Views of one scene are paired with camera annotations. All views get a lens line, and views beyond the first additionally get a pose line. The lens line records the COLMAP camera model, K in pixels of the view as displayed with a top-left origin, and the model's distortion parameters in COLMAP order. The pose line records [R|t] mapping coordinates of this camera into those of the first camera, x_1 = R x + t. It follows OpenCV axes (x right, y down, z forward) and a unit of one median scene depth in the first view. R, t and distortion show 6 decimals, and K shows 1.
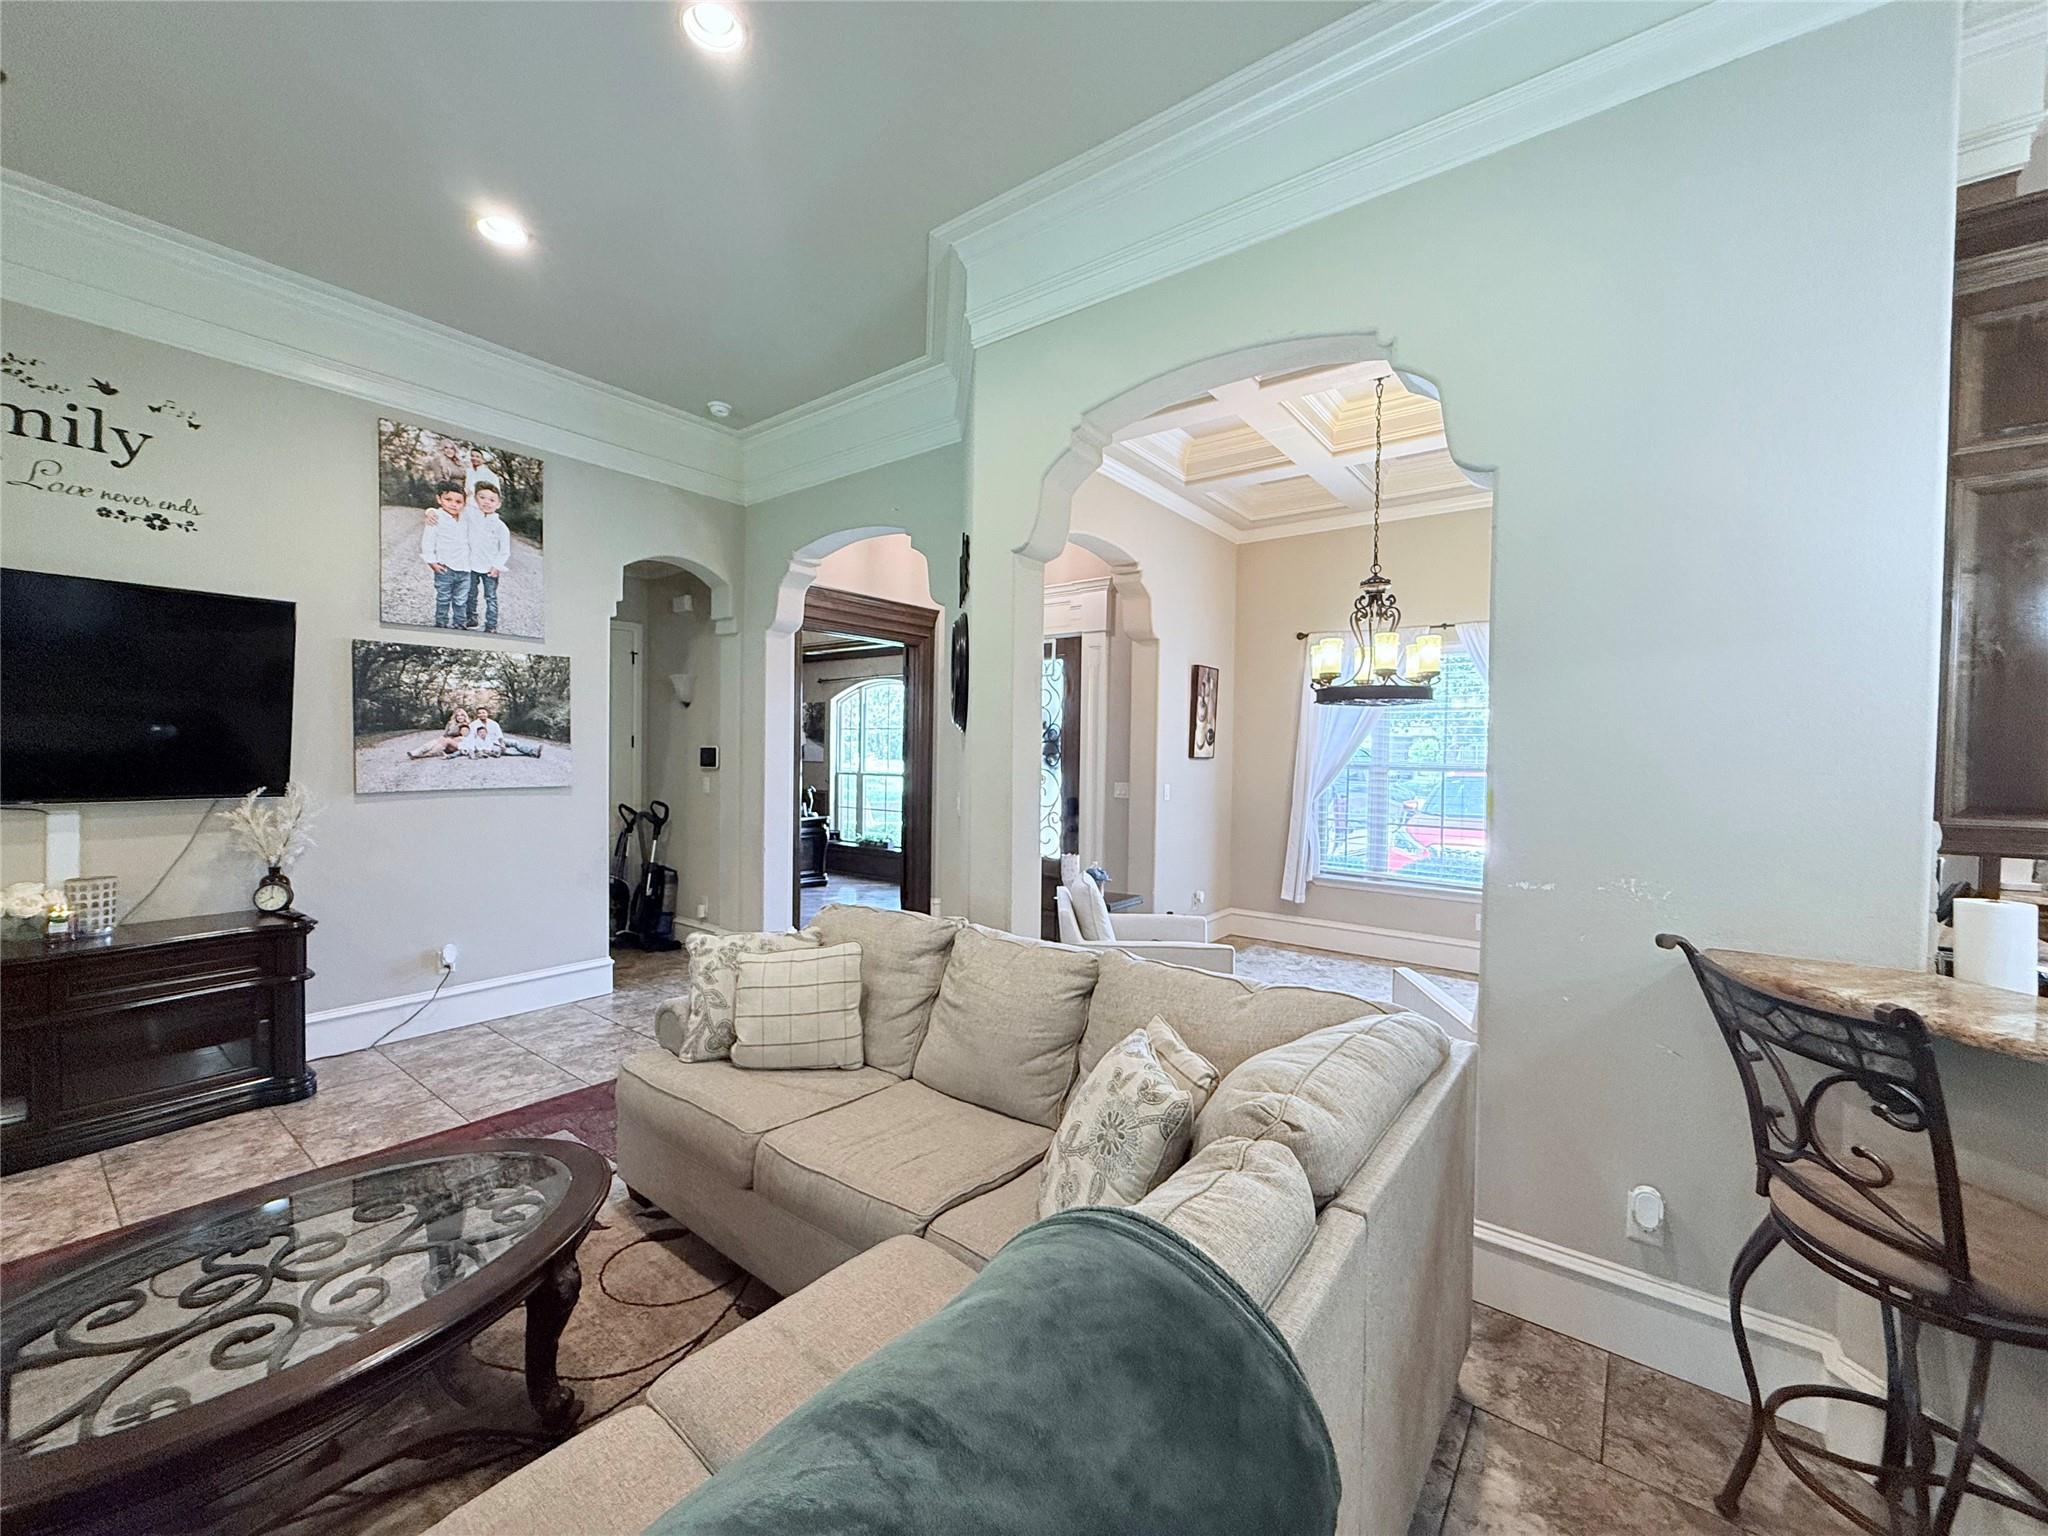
lens RADIAL K [[818.9, 0, 1019.6], [0, 818.9, 763.7], [0, 0, 1]] dist [-0.000249, 0.000281]
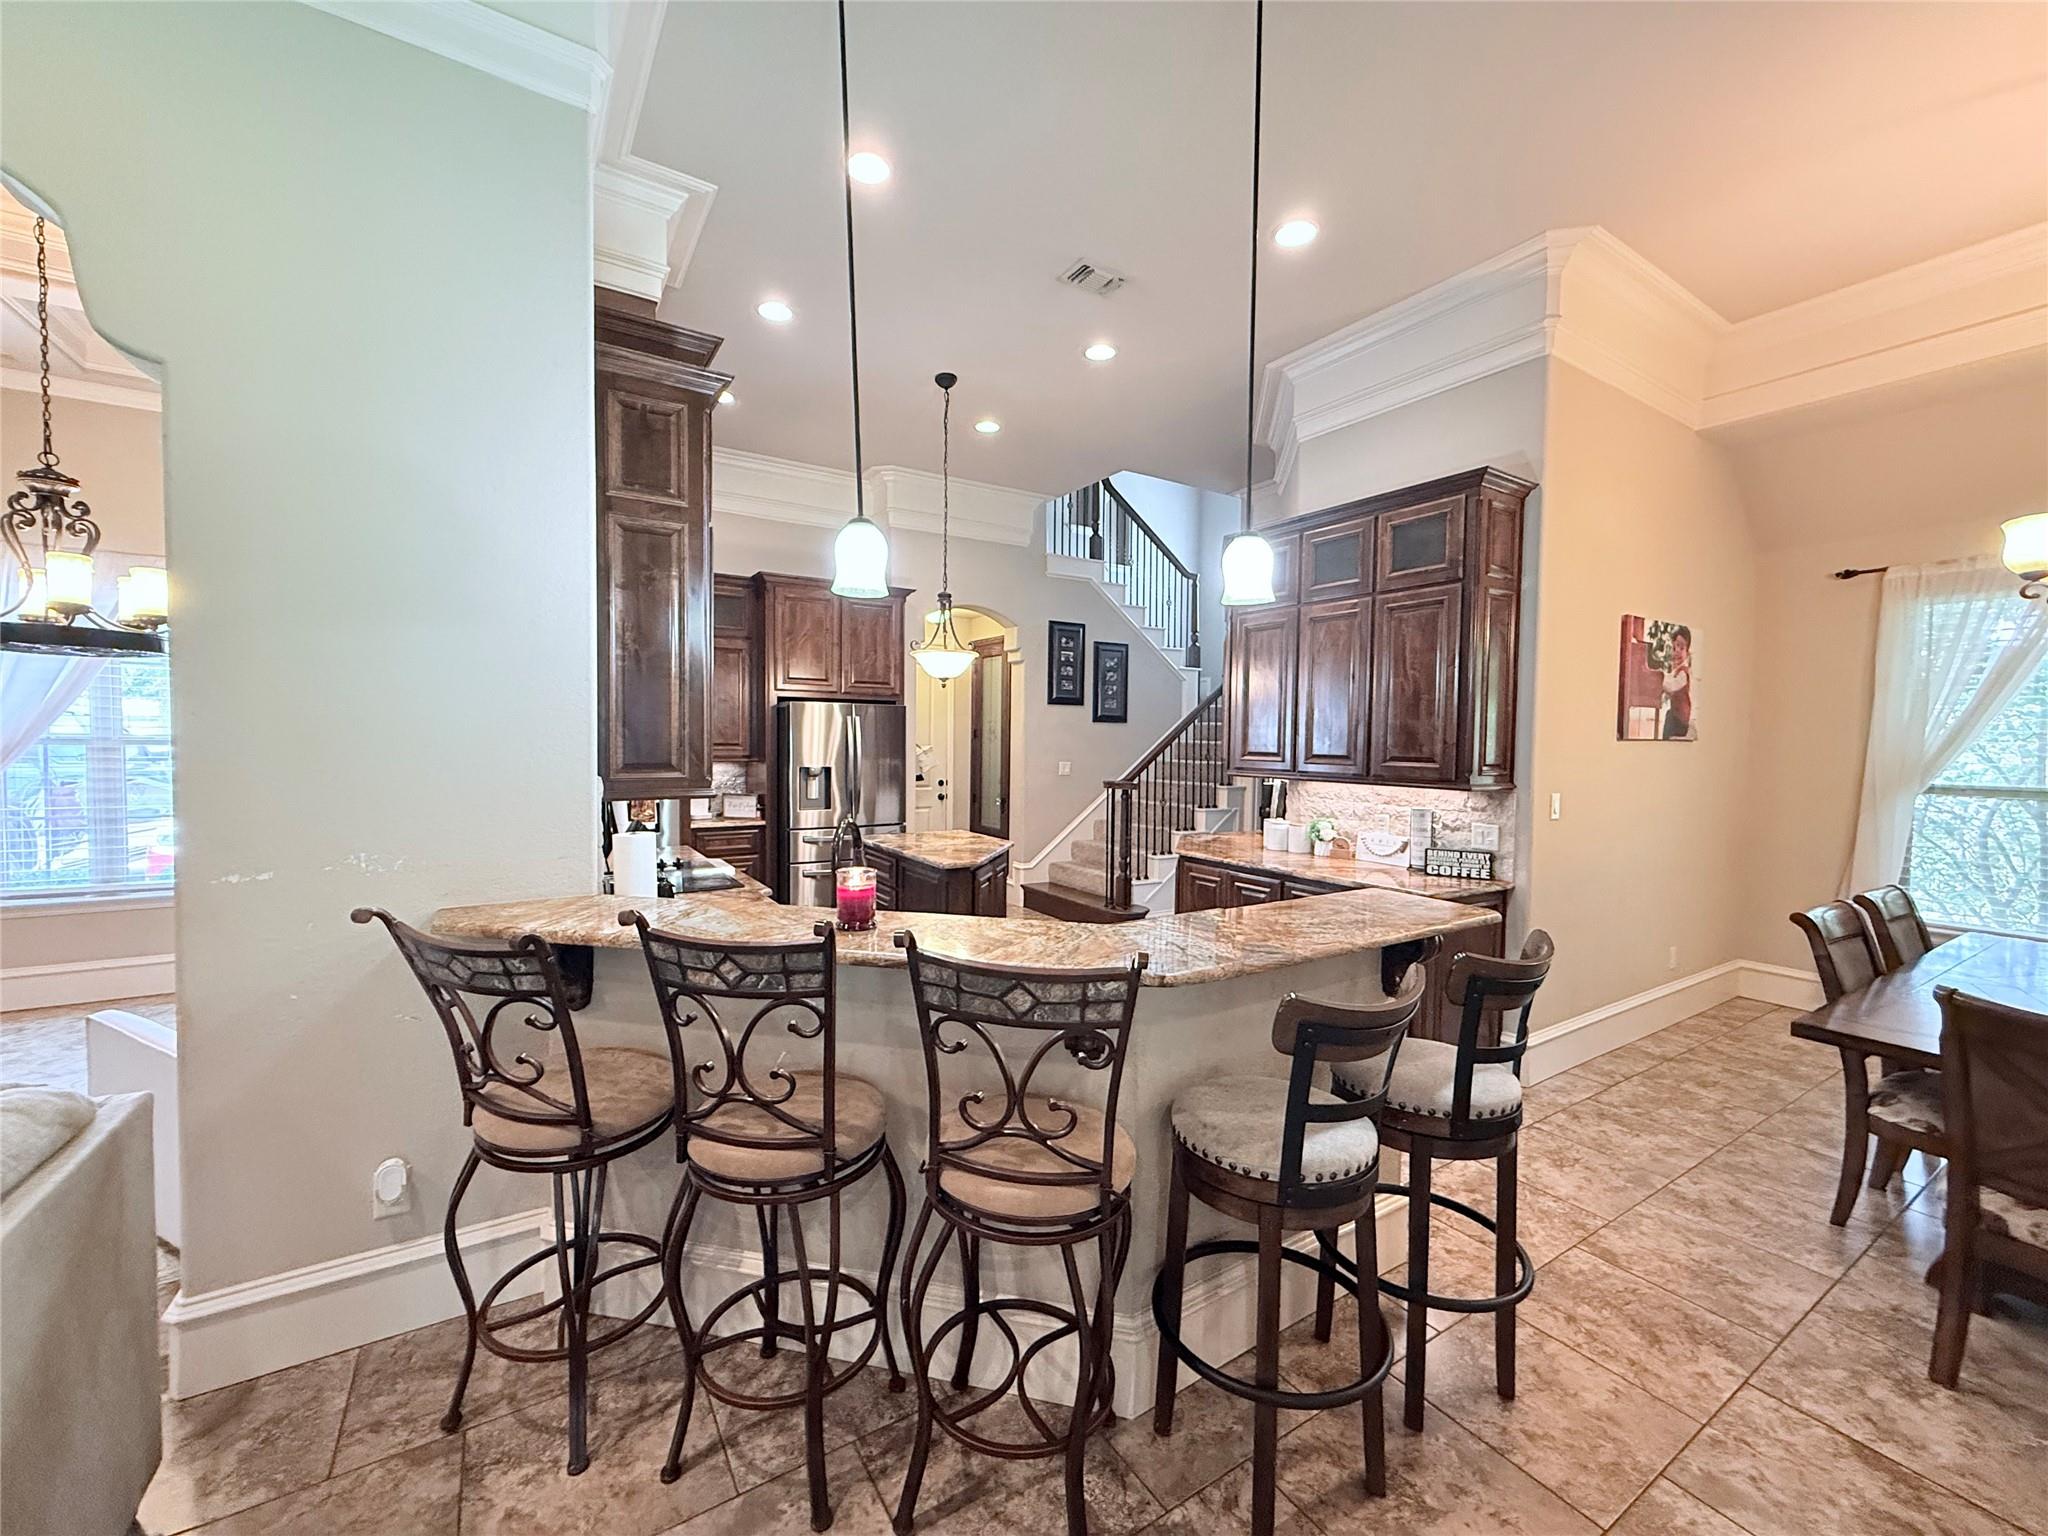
lens RADIAL K [[818.9, 0, 1019.1], [0, 818.9, 757.6], [0, 0, 1]] dist [-0.000249, 0.000281]
pose [[0.344226, -0.034938, 0.938236, 0.133201], [0.007220, 0.999376, 0.034566, -0.000072], [-0.938859, -0.005124, 0.344264, -0.065418]]
